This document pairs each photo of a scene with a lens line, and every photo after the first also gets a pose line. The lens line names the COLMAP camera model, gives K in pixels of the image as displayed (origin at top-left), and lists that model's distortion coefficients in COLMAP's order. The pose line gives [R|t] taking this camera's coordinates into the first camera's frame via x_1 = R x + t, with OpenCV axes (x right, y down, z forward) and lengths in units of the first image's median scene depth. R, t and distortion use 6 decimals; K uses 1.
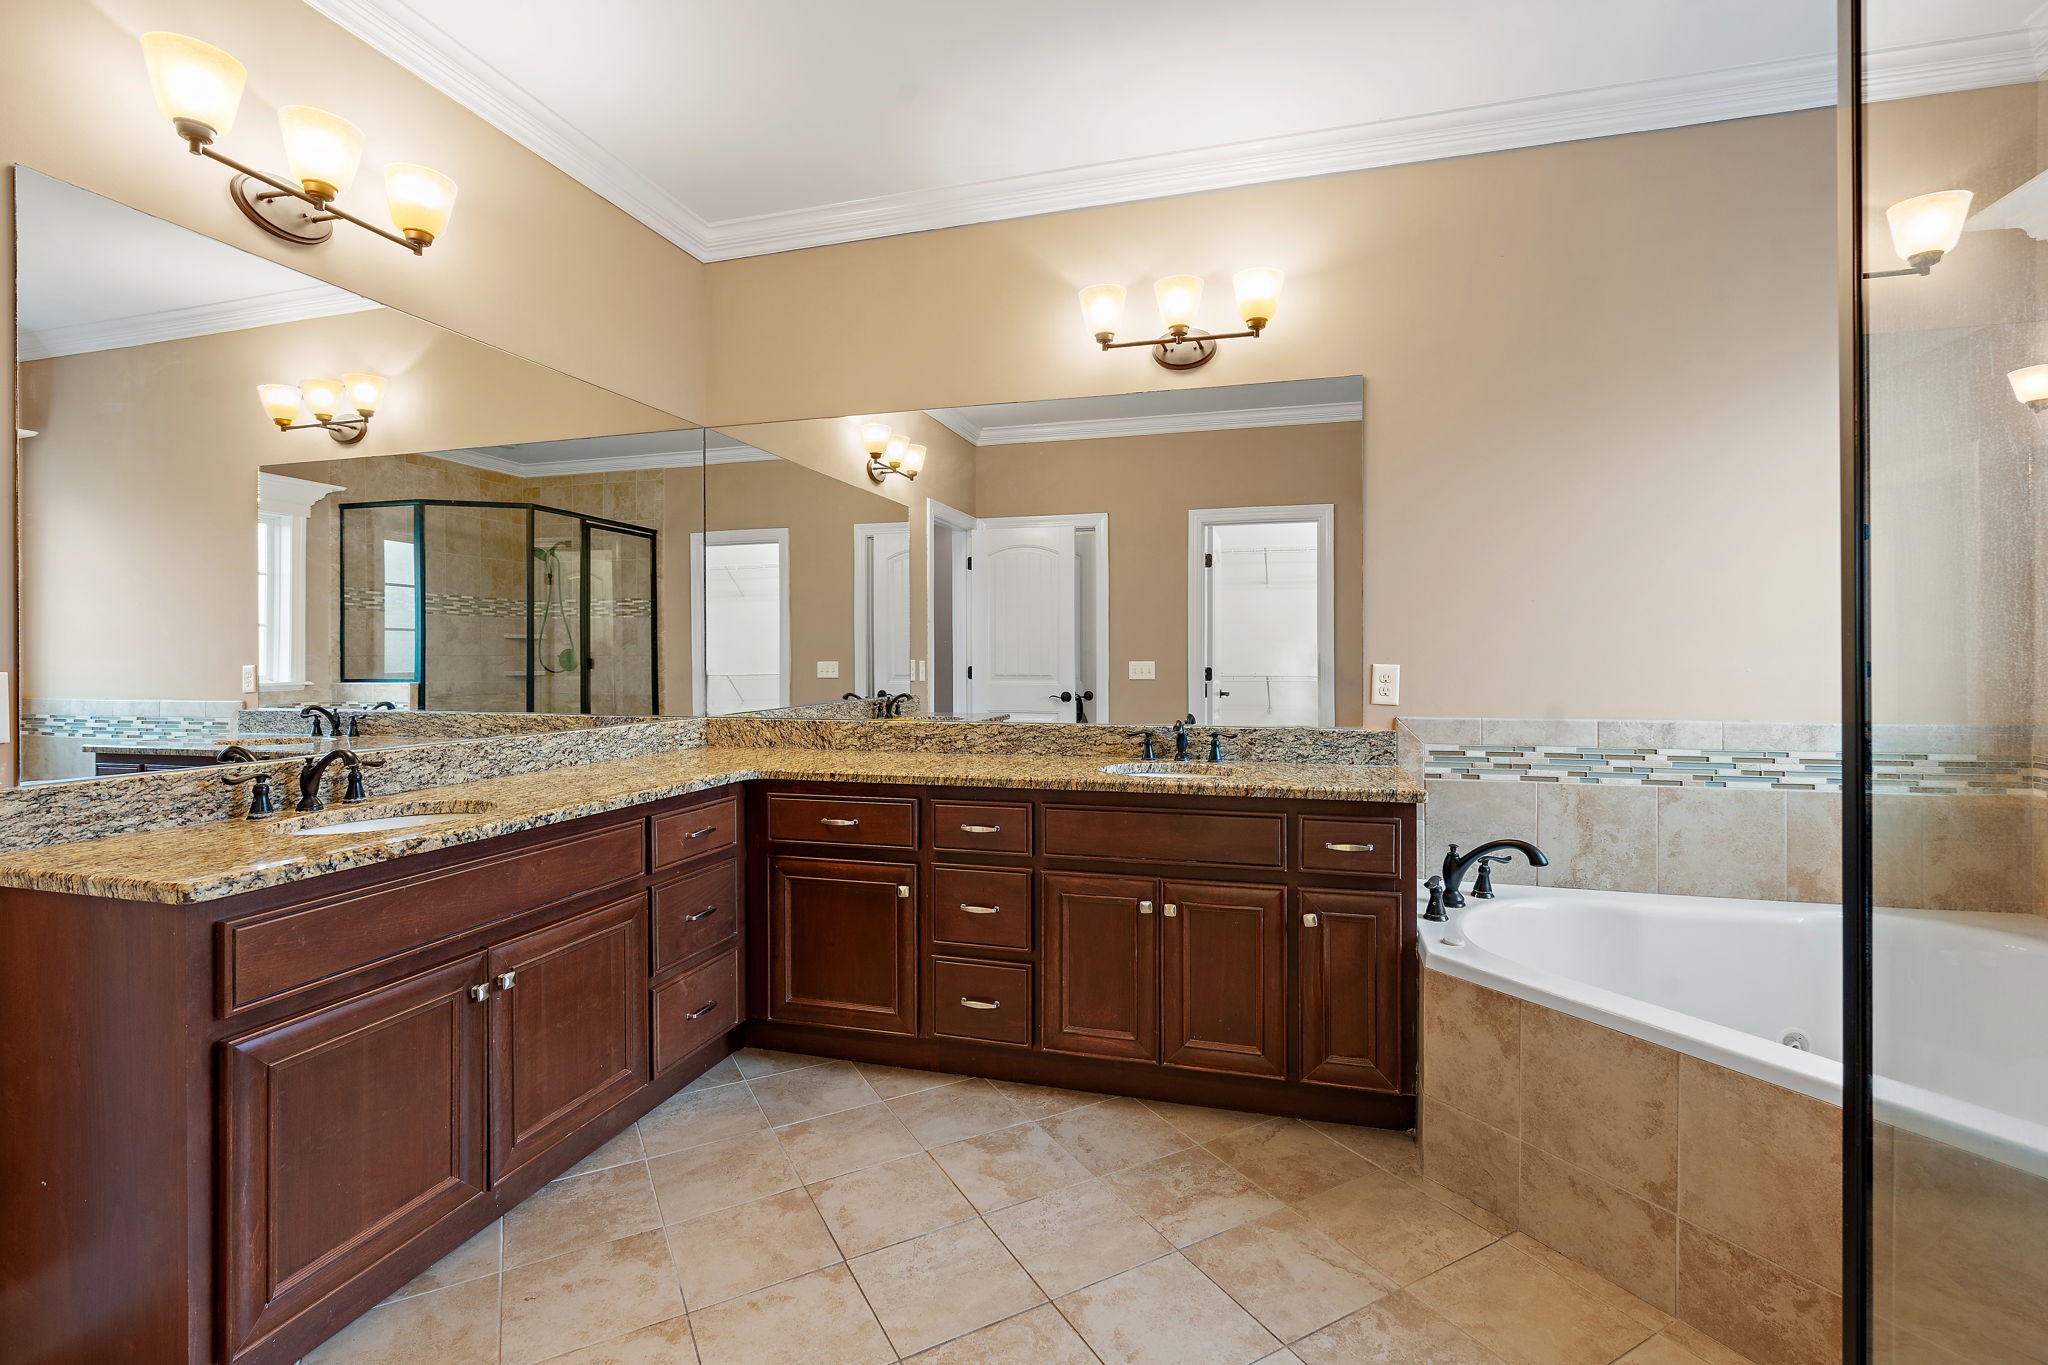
lens RADIAL K [[936.9, 0, 1025.8], [0, 936.9, 665.9], [0, 0, 1]] dist [-0.010660, 0.001810]
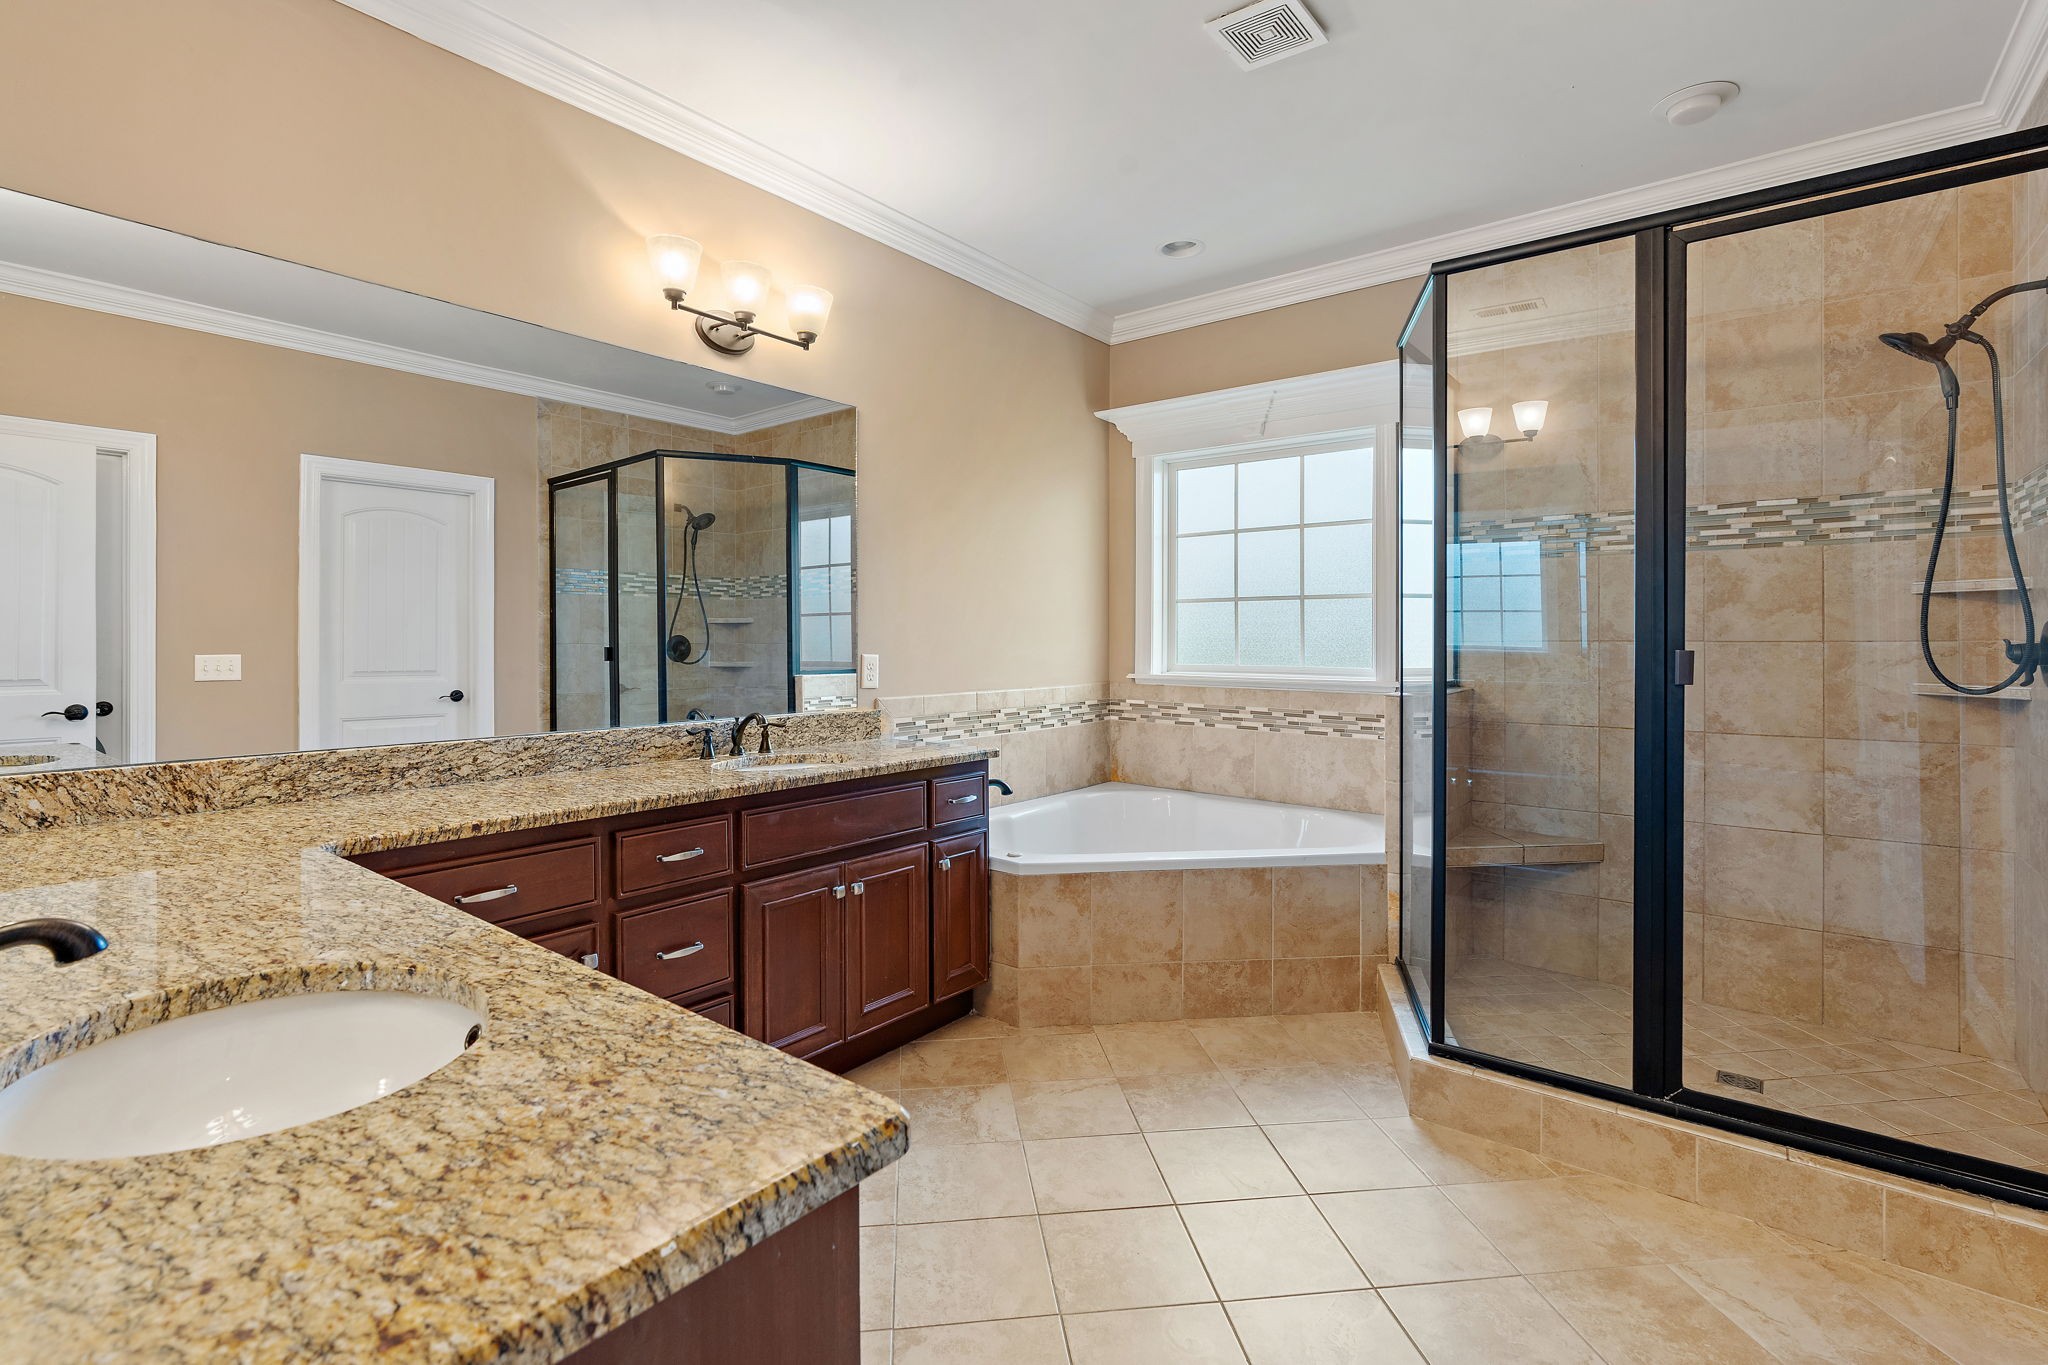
lens RADIAL K [[936.9, 0, 1047.7], [0, 936.9, 644.1], [0, 0, 1]] dist [-0.010660, 0.001810]
pose [[0.363498, 0.000479, 0.931595, -0.715323], [0.011329, 0.999924, -0.004934, -0.006908], [-0.931526, 0.012347, 0.363465, 0.393186]]
